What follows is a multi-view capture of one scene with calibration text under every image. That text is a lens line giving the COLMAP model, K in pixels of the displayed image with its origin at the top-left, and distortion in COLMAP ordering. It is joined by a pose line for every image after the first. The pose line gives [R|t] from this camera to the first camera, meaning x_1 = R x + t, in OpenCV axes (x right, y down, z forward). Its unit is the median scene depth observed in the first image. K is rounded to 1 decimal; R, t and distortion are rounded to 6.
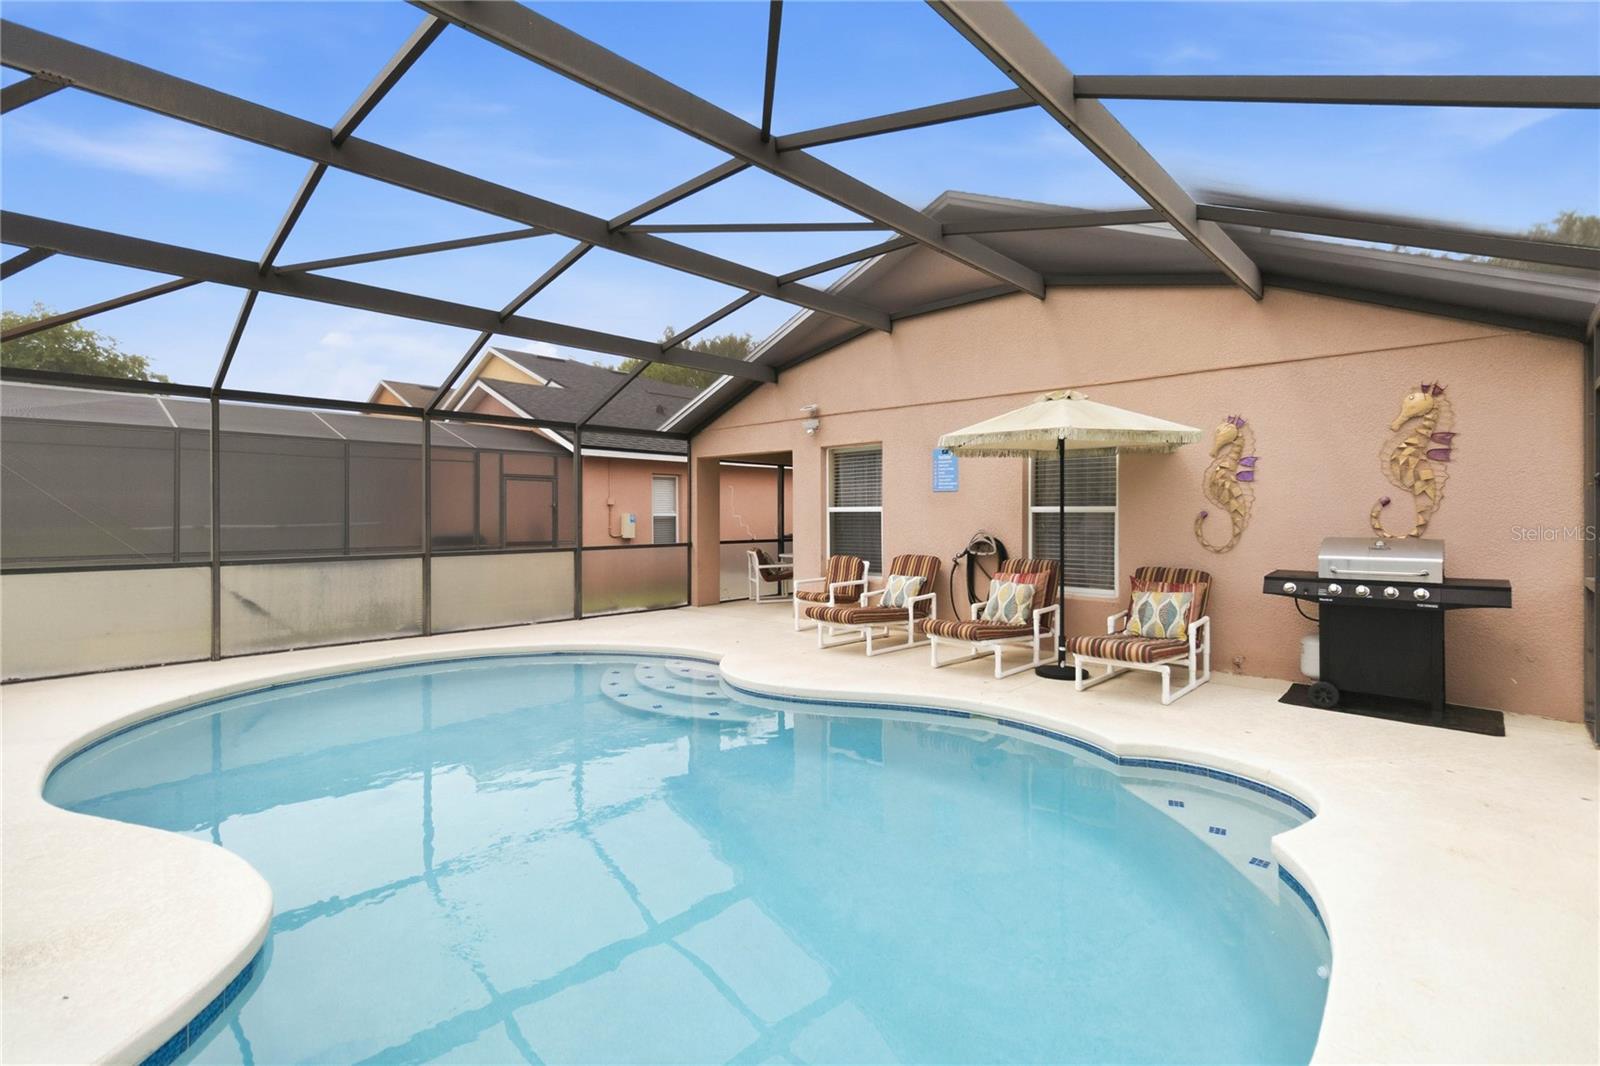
lens RADIAL K [[740.0, 0, 799.9], [0, 740.0, 523.3], [0, 0, 1]] dist [0.001392, 0.000064]
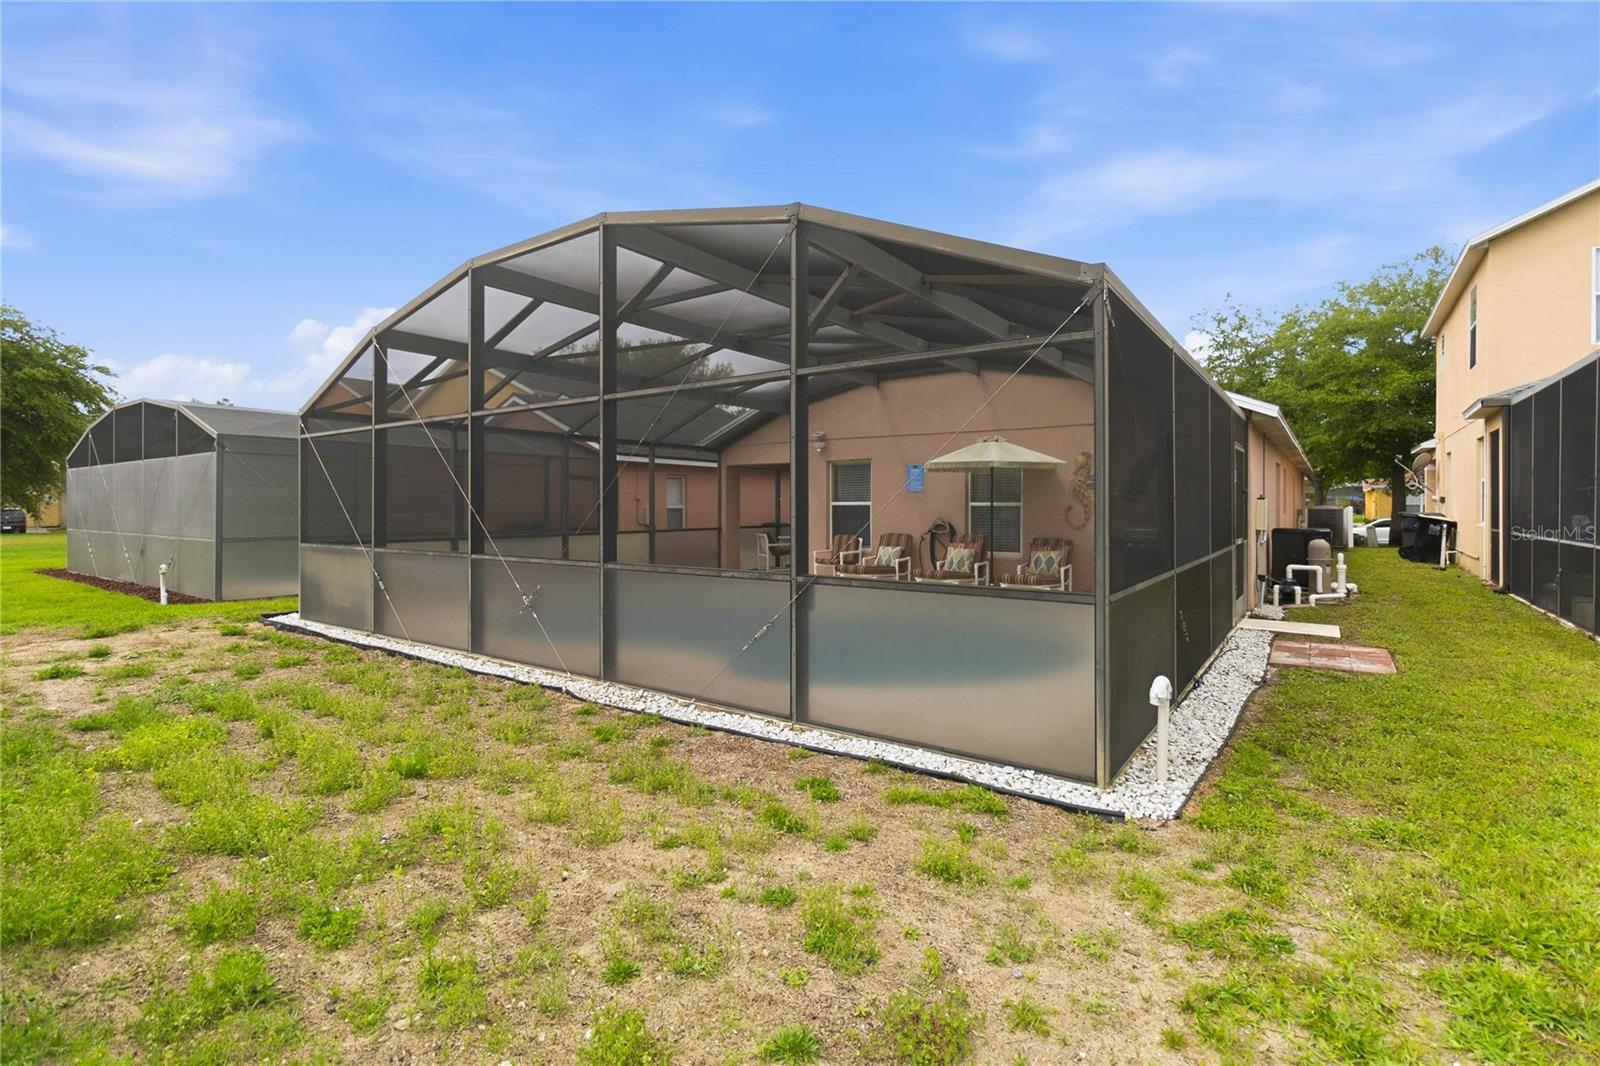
lens RADIAL K [[740.0, 0, 795.7], [0, 740.0, 508.8], [0, 0, 1]] dist [0.001392, 0.000064]
pose [[0.992606, 0.003078, 0.121342, -0.240340], [-0.001830, 0.999944, -0.010392, 0.008550], [-0.121367, 0.010093, 0.992556, -0.512062]]
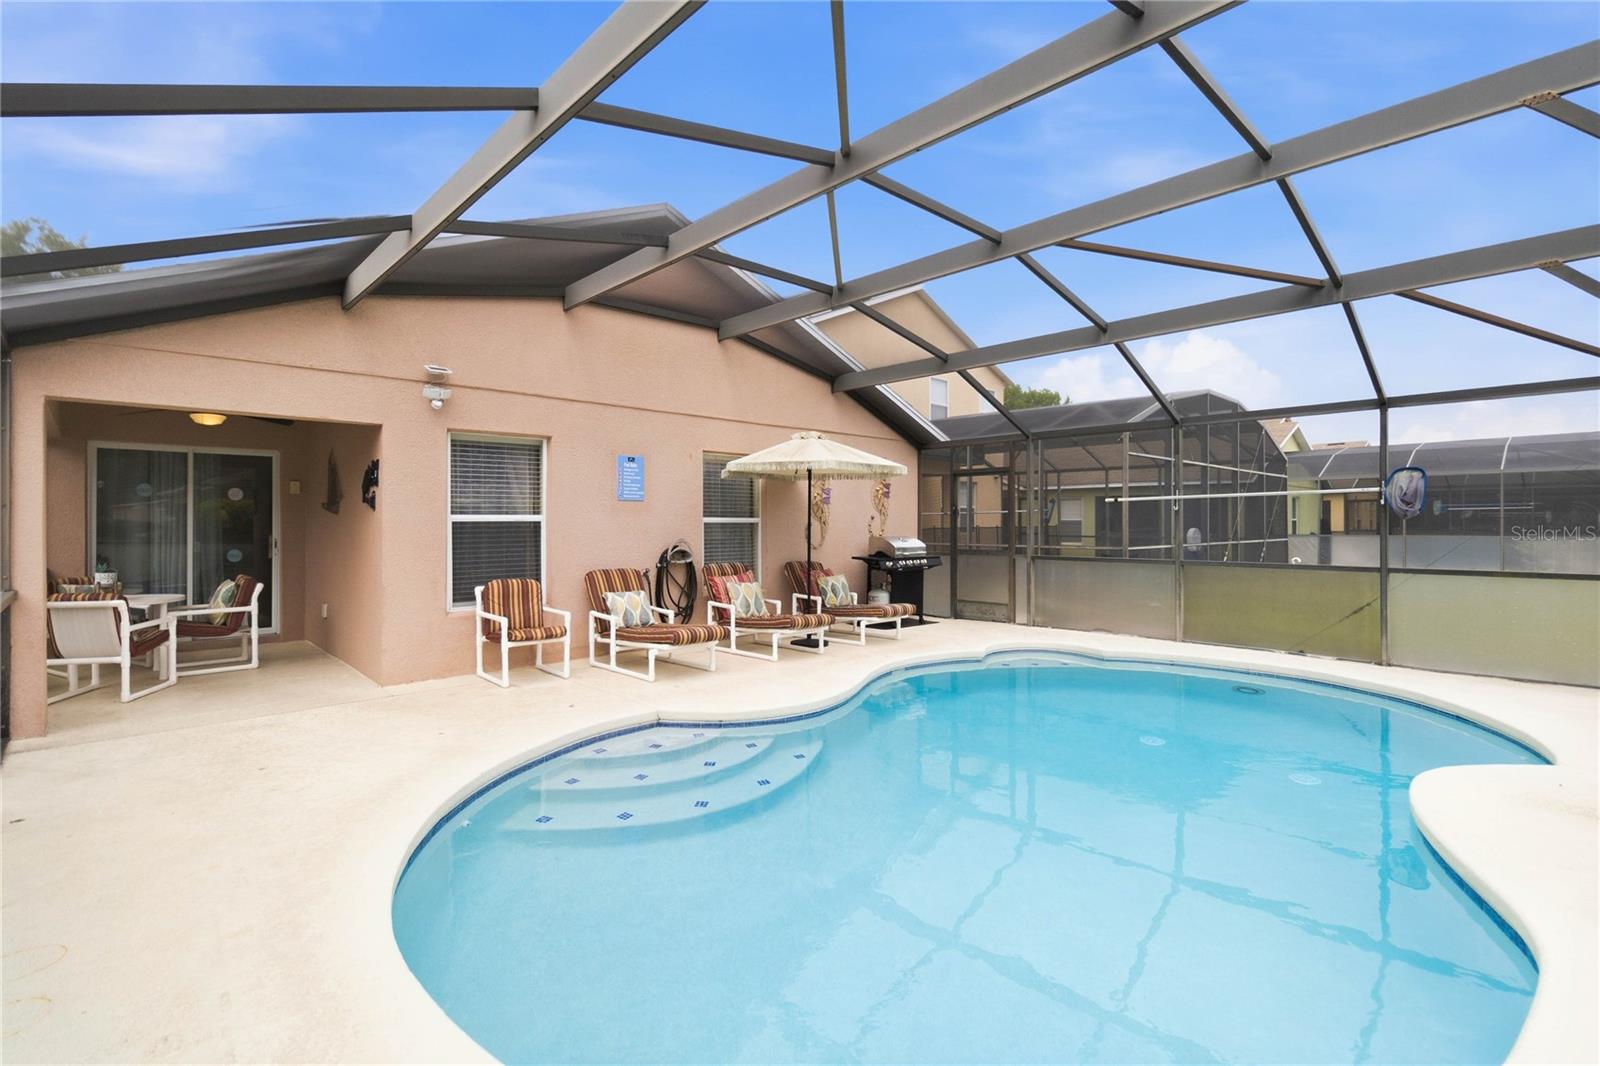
lens RADIAL K [[740.0, 0, 798.8], [0, 740.0, 526.0], [0, 0, 1]] dist [0.001392, 0.000064]
pose [[0.054337, -0.007200, 0.998497, -0.752321], [0.009128, 0.999936, 0.006714, -0.014071], [-0.998481, 0.008750, 0.054399, 0.724835]]
